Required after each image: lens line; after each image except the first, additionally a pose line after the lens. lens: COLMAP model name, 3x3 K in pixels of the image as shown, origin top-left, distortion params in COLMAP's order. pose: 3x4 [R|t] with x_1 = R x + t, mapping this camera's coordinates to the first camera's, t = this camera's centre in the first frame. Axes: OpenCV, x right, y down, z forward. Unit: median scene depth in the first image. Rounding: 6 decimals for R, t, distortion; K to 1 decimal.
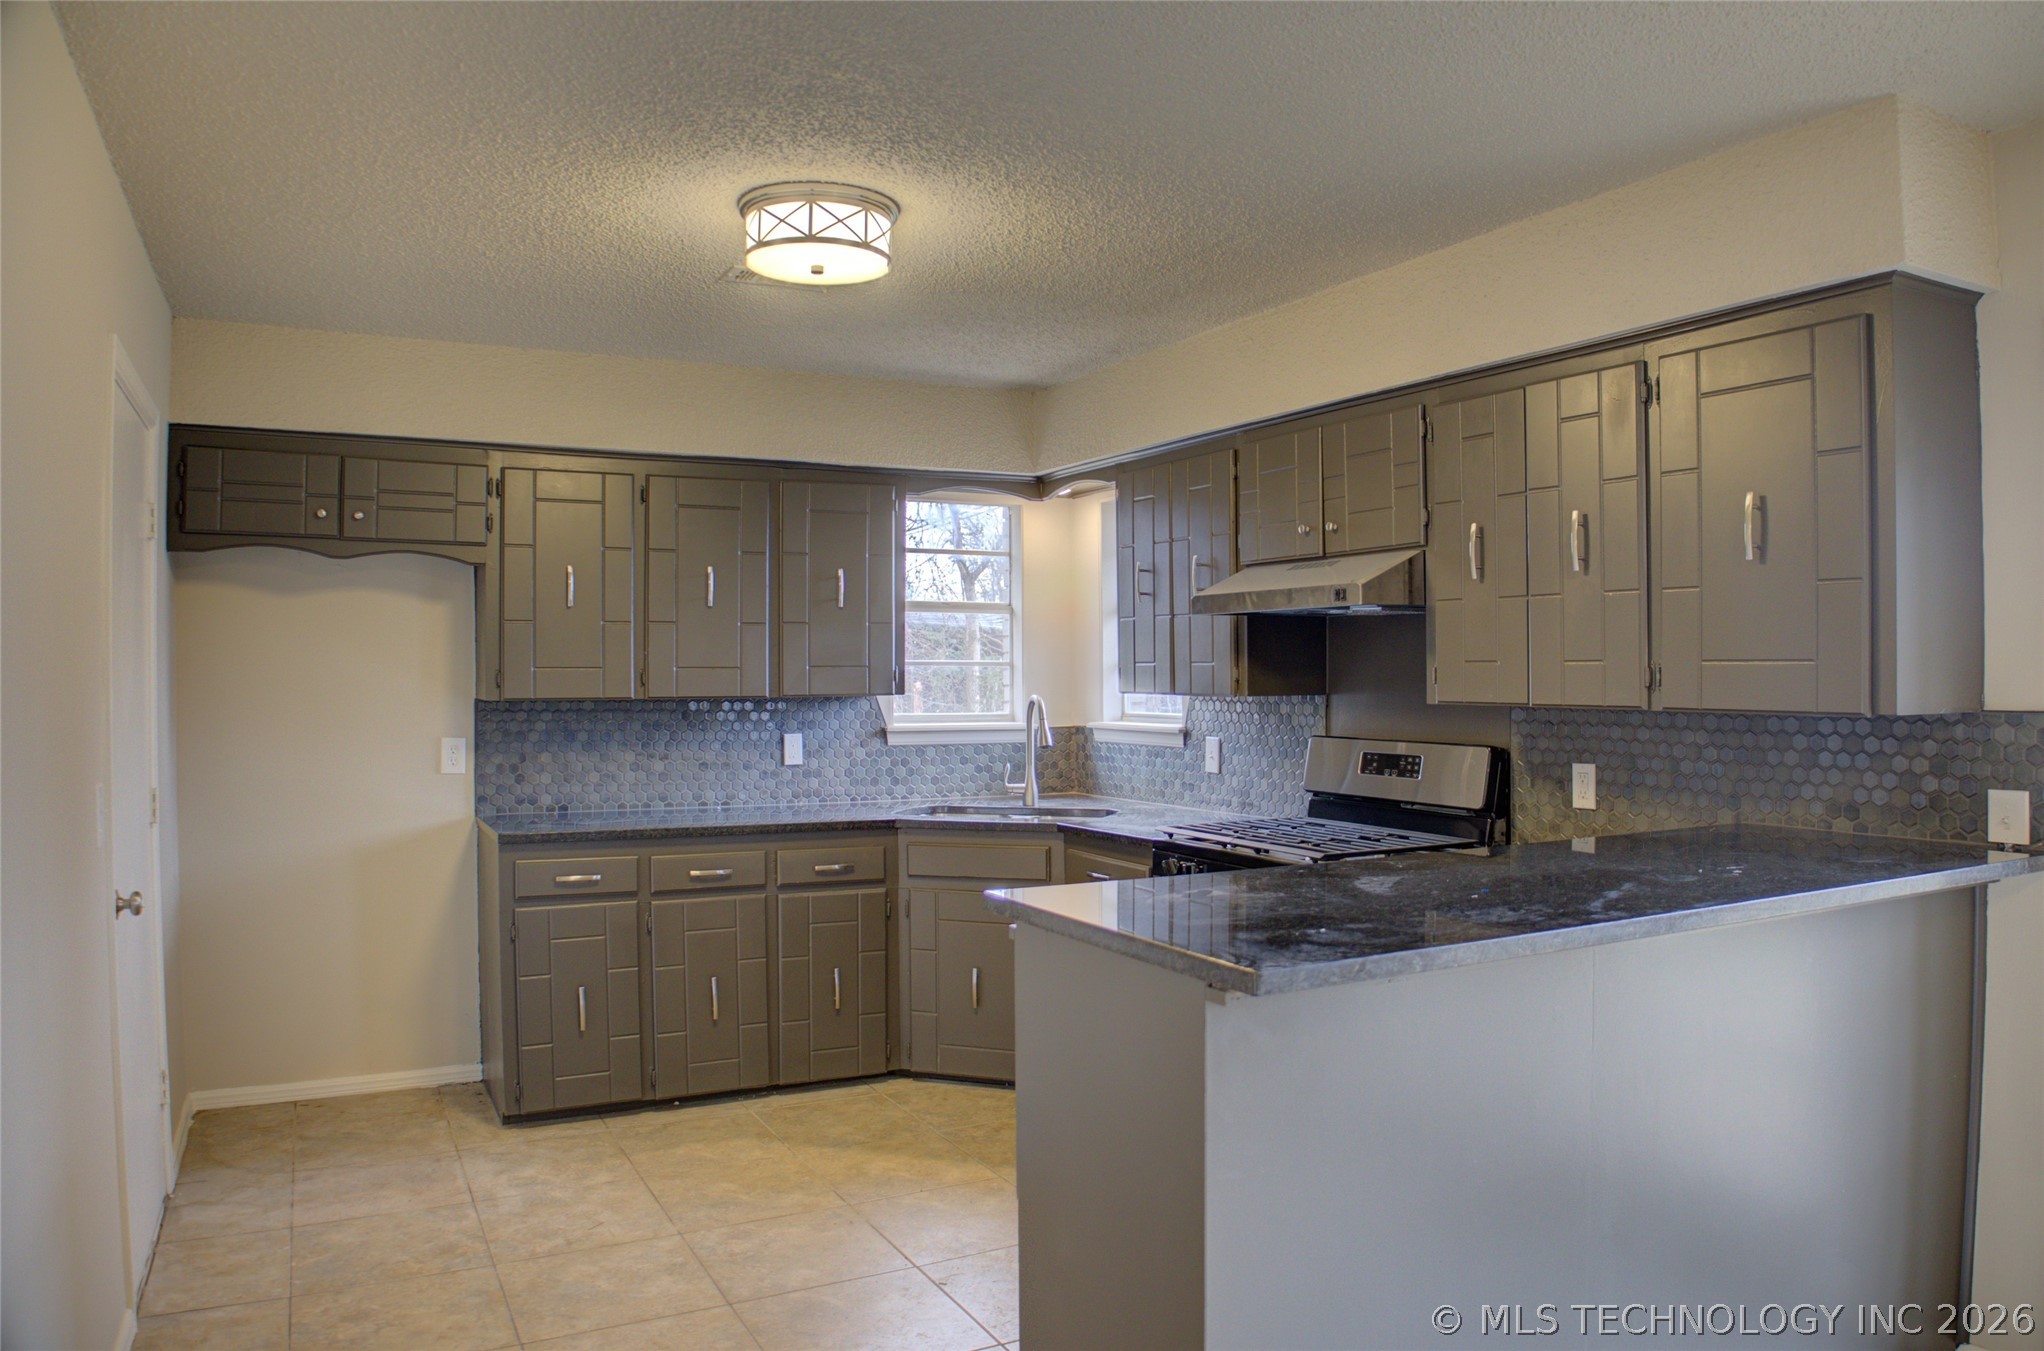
lens RADIAL K [[1445.2, 0, 1011.0], [0, 1445.2, 677.4], [0, 0, 1]] dist [-0.107151, 0.030290]
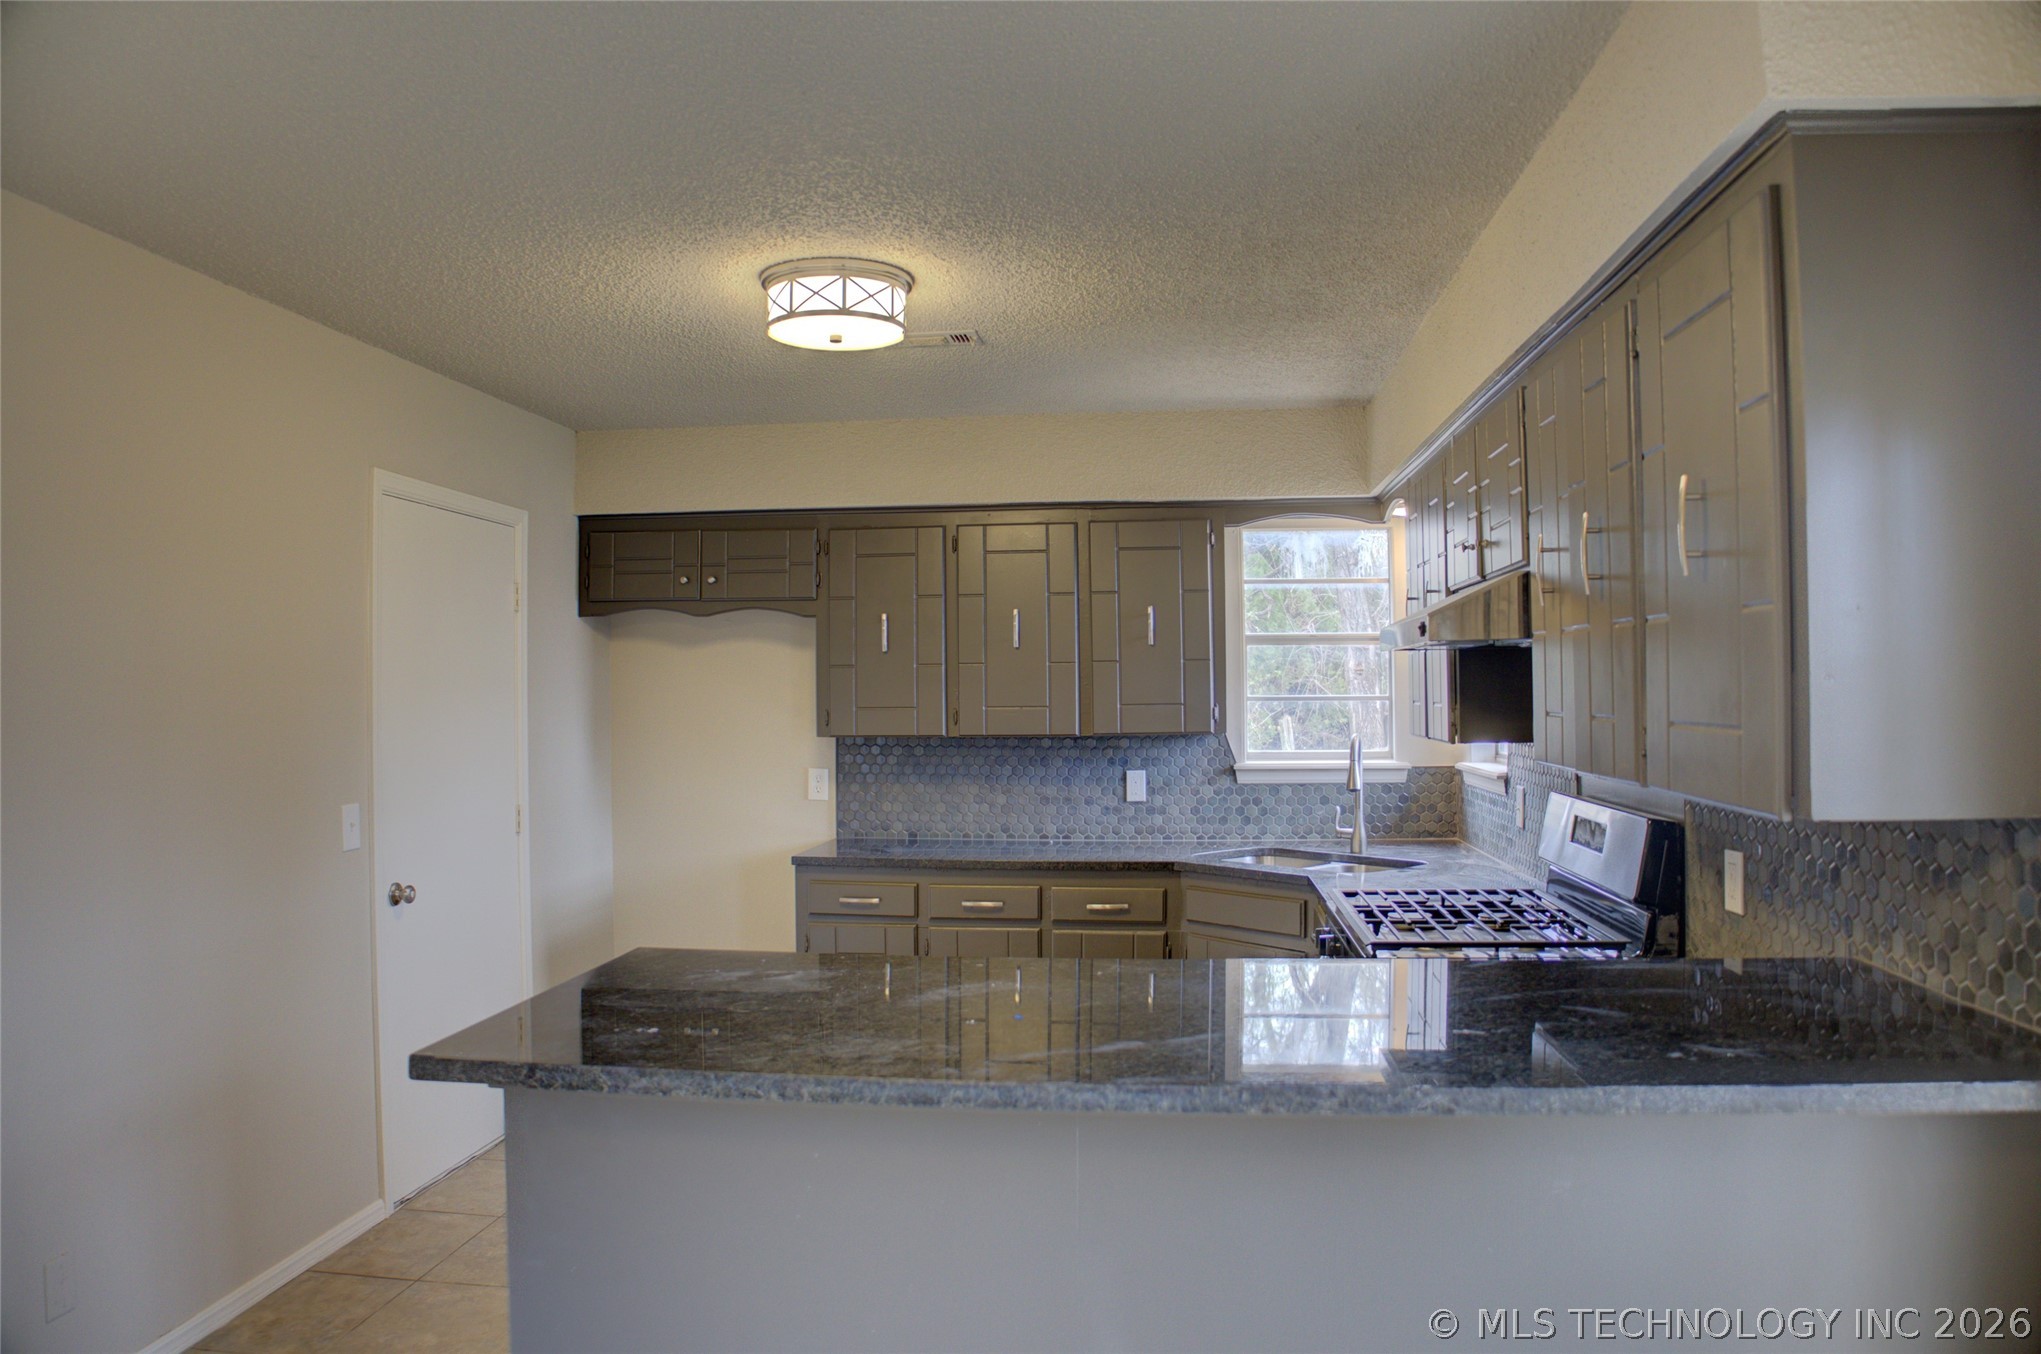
lens RADIAL K [[1339.2, 0, 1028.2], [0, 1339.2, 660.7], [0, 0, 1]] dist [-0.128654, 0.009941]
pose [[0.842190, -0.019644, -0.538823, 0.327604], [0.004732, 0.999567, -0.029045, -0.012316], [0.539160, 0.021912, 0.841918, 0.185487]]
